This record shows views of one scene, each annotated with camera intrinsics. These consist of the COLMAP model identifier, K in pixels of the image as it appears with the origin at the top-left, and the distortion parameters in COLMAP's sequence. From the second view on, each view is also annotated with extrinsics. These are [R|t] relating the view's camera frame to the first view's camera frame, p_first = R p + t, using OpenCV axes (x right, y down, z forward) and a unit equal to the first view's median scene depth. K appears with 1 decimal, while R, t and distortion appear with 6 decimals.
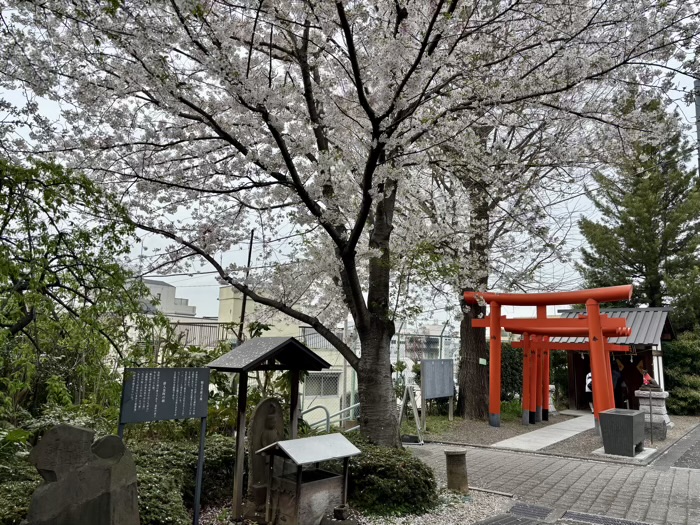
lens RADIAL K [[533.1, 0, 350.0], [0, 533.1, 262.5], [0, 0, 1]] dist [0.043353, -0.001401]
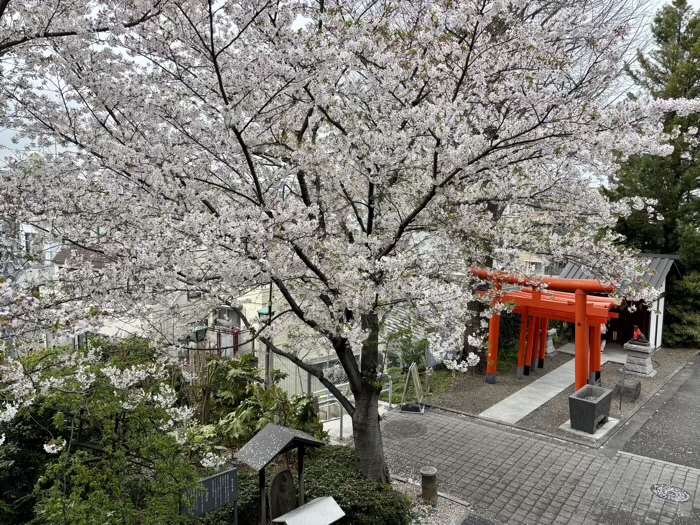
lens RADIAL K [[533.1, 0, 350.0], [0, 533.1, 262.5], [0, 0, 1]] dist [0.043353, -0.001401]
pose [[0.996962, -0.004196, -0.077782, 0.068100], [0.024102, 0.966166, 0.256794, -0.308168], [0.074073, -0.257888, 0.963331, -0.098098]]
